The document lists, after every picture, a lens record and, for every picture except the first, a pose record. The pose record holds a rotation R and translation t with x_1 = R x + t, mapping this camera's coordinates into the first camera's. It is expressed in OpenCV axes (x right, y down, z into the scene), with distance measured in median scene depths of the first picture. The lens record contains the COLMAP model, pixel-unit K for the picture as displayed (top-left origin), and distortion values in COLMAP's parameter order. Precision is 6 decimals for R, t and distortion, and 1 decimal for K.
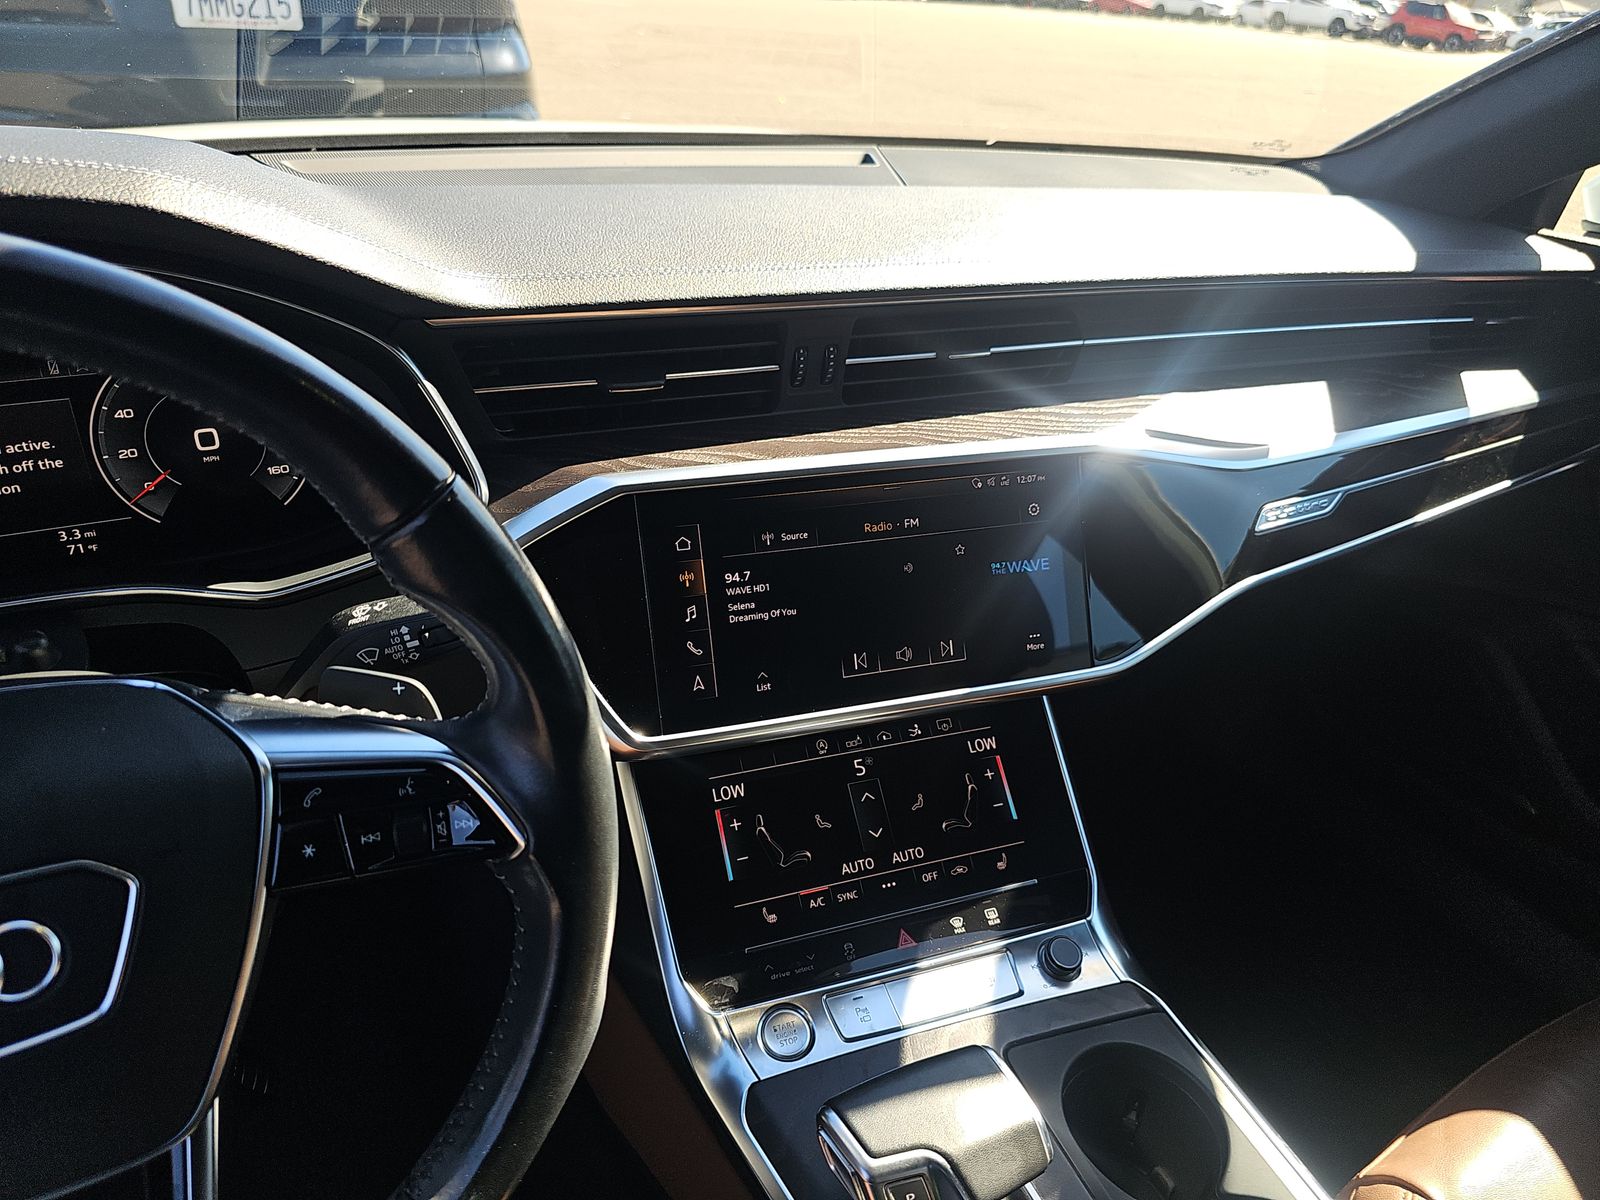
lens RADIAL K [[1059.9, 0, 797.4], [0, 1059.9, 597.6], [0, 0, 1]] dist [-0.003267, -0.019837]
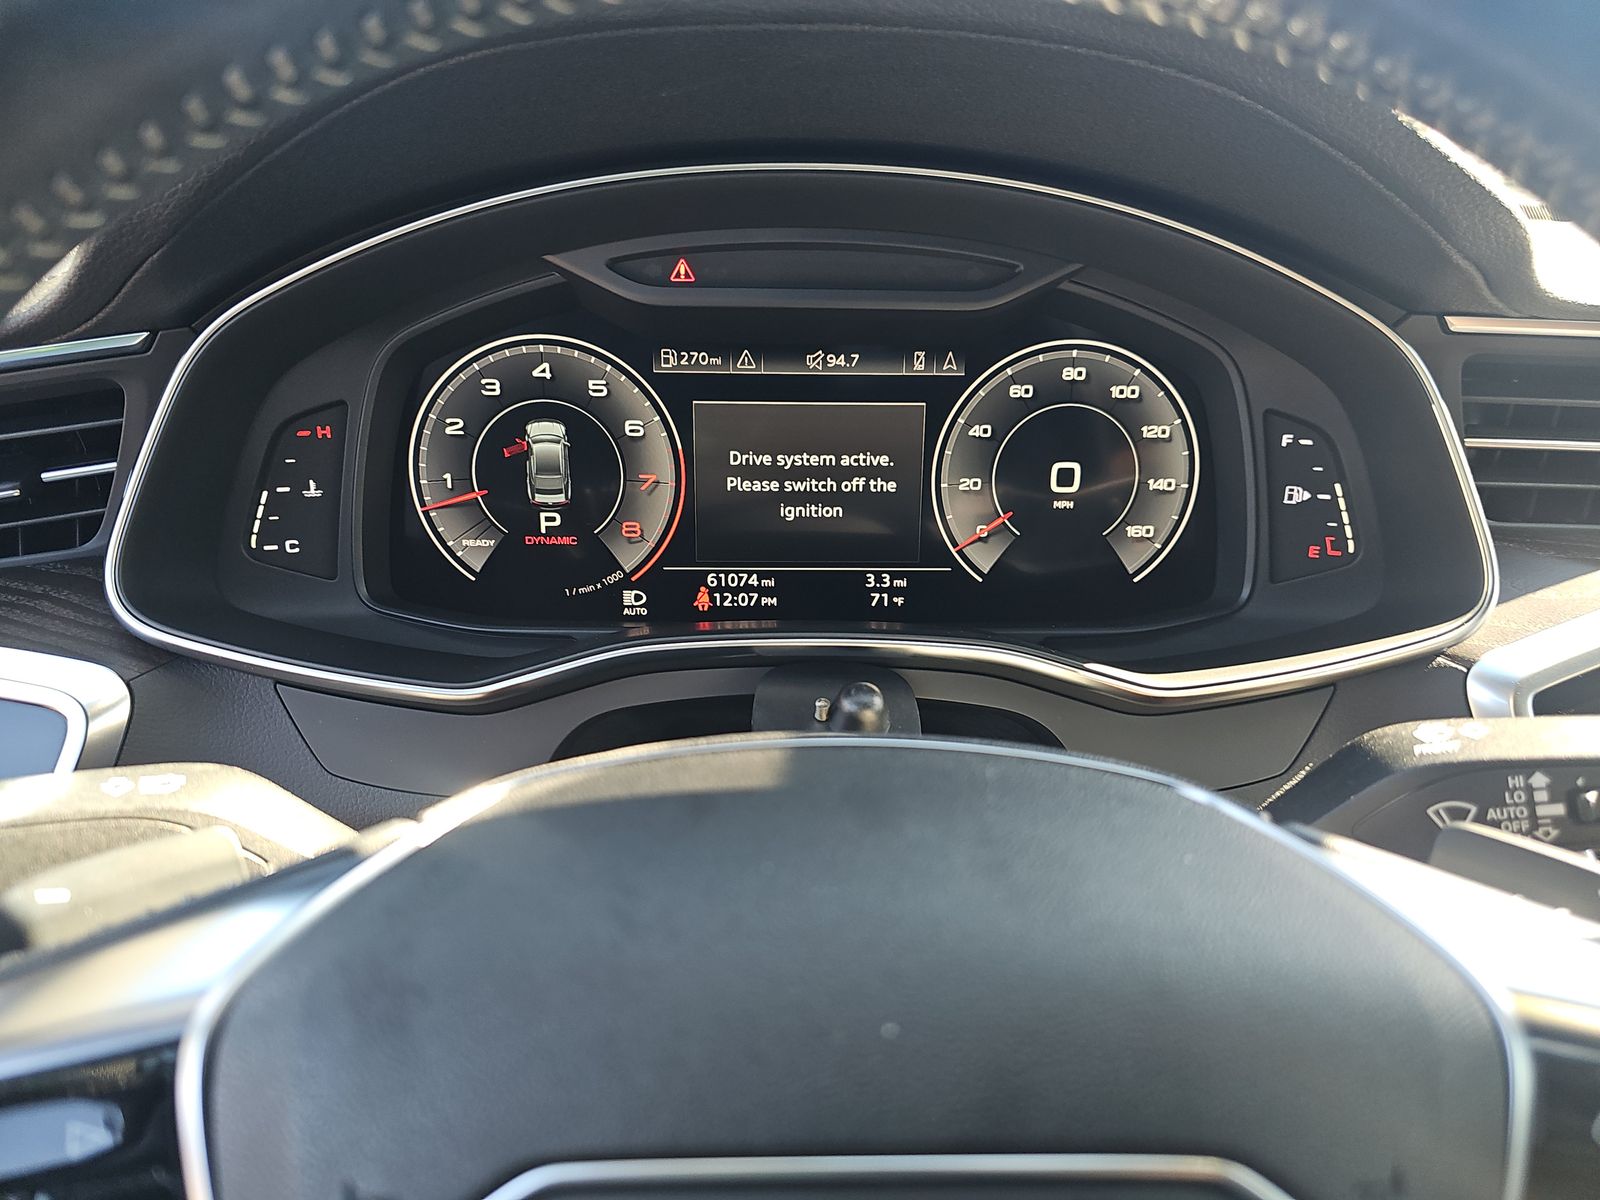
lens RADIAL K [[1080.1, 0, 798.2], [0, 1080.1, 575.7], [0, 0, 1]] dist [0.008682, 0.003190]
pose [[0.884509, 0.101598, -0.455325, -0.379500], [-0.189415, 0.970141, -0.151486, 0.068950], [0.426339, 0.220237, 0.877343, 0.274092]]
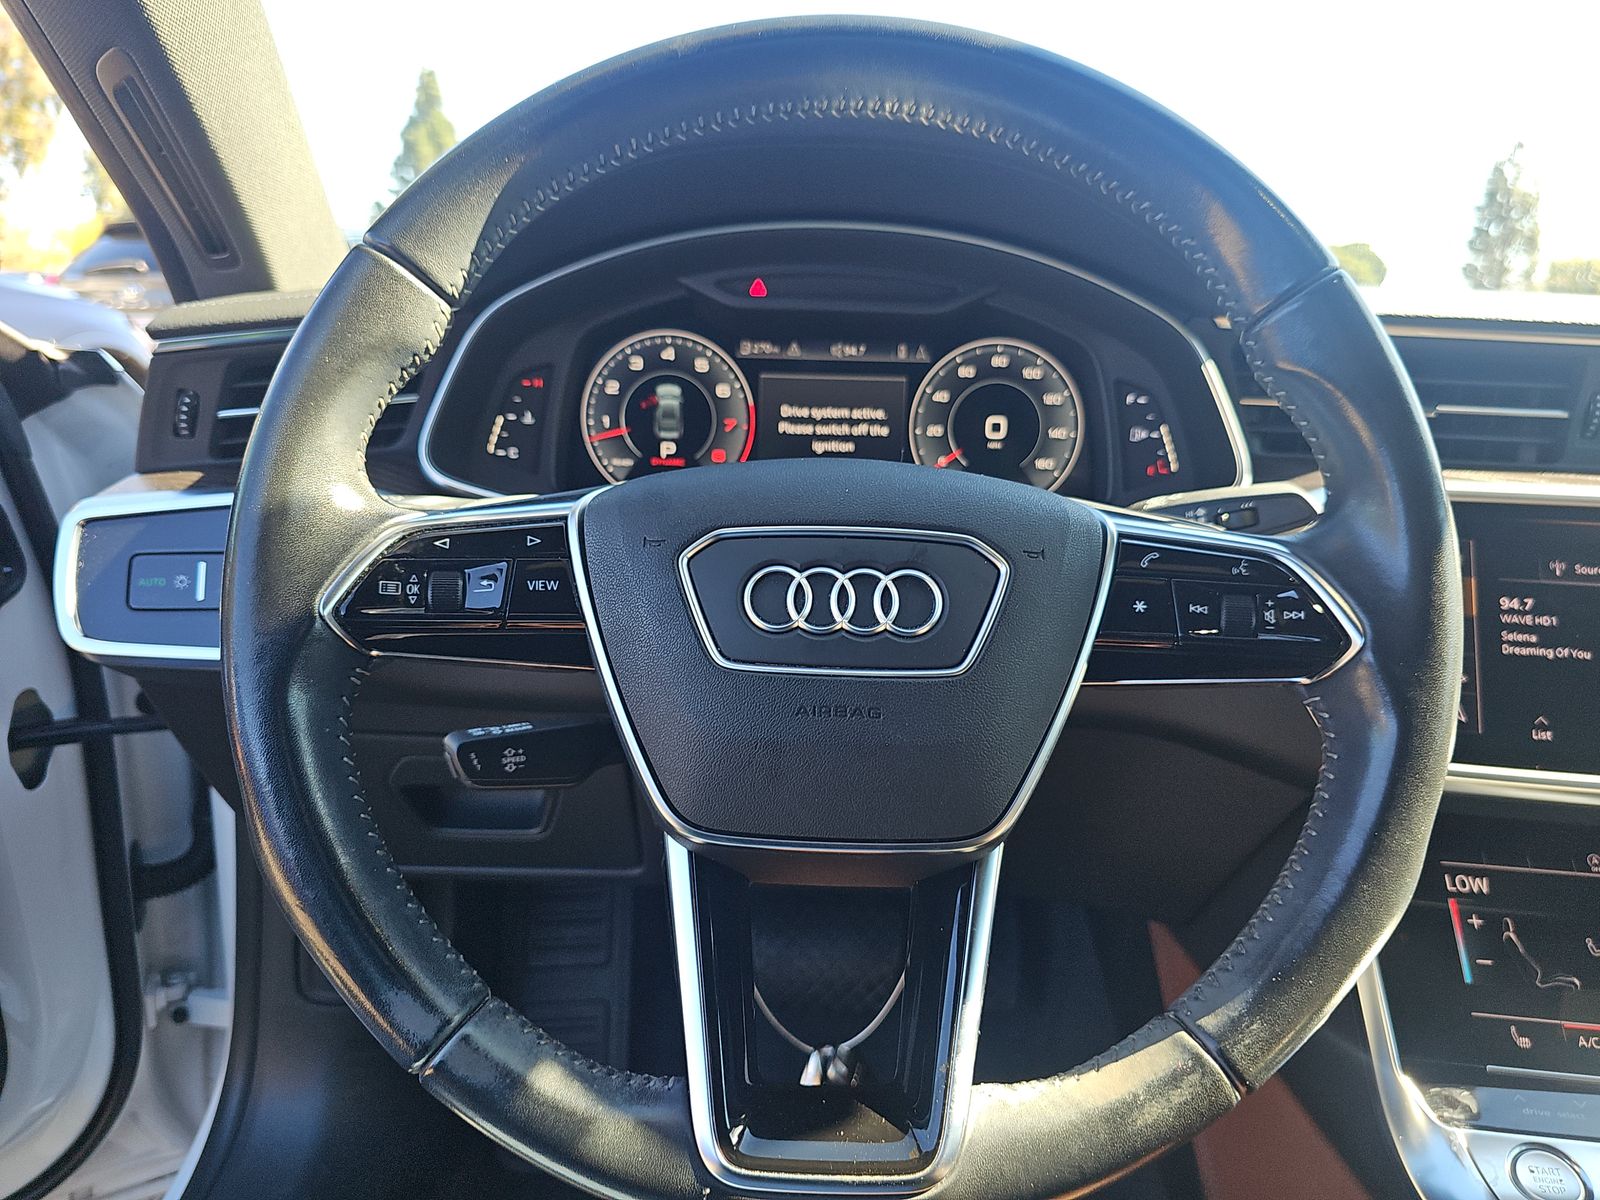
lens RADIAL K [[1059.9, 0, 797.4], [0, 1059.9, 597.6], [0, 0, 1]] dist [-0.003267, -0.019837]
pose [[0.863957, 0.071753, -0.498427, -0.155736], [-0.220068, 0.944074, -0.245551, 0.368353], [0.452933, 0.321833, 0.831430, -0.008855]]
